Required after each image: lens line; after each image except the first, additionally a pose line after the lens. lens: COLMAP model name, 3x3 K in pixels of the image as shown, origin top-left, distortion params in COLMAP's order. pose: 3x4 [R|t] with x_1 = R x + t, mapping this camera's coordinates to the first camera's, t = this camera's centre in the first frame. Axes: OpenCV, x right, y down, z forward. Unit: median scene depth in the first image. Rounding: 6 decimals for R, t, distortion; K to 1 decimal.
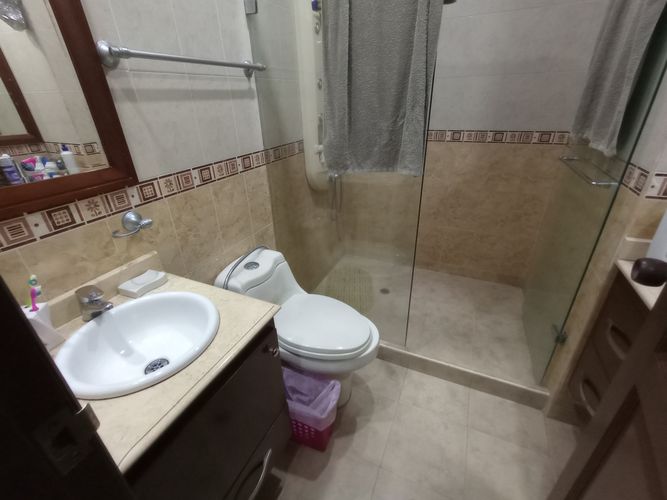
lens RADIAL K [[302.8, 0, 335.3], [0, 302.8, 248.9], [0, 0, 1]] dist [-0.011893, 0.004796]
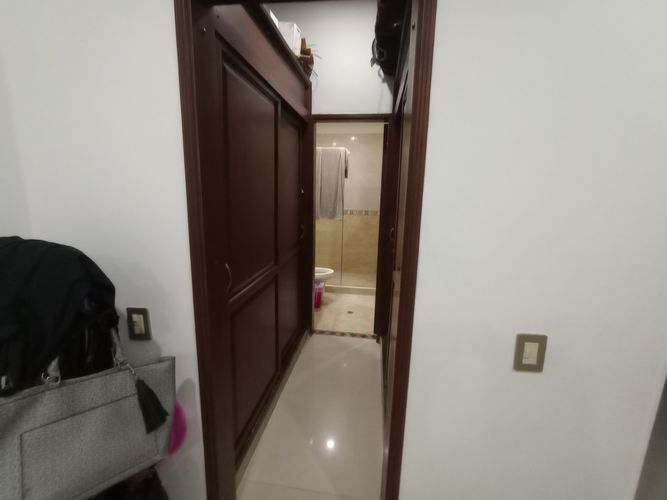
lens RADIAL K [[302.8, 0, 333.5], [0, 302.8, 249.5], [0, 0, 1]] dist [-0.011893, 0.004796]
pose [[0.956500, -0.007055, 0.291646, -0.668015], [0.085566, 0.962524, -0.257343, 0.776667], [-0.278900, 0.271104, 0.921259, -1.663773]]
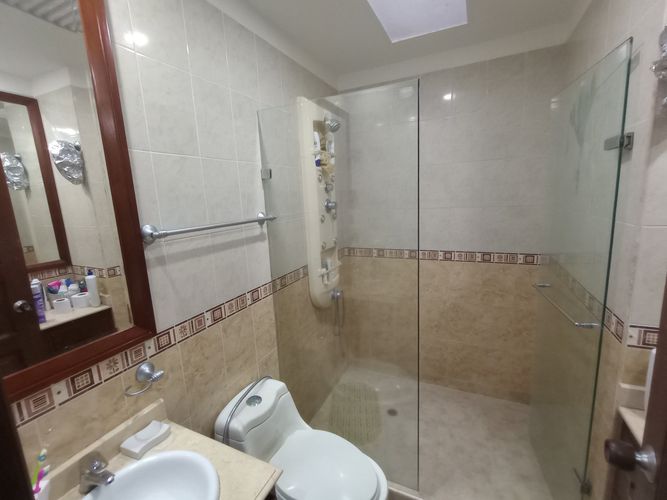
lens RADIAL K [[302.8, 0, 334.8], [0, 302.8, 248.9], [0, 0, 1]] dist [-0.011893, 0.004796]
pose [[0.999737, -0.018857, -0.013060, 0.009577], [0.014285, 0.957295, -0.288760, -0.123529], [0.017947, 0.288498, 0.957312, -0.081631]]
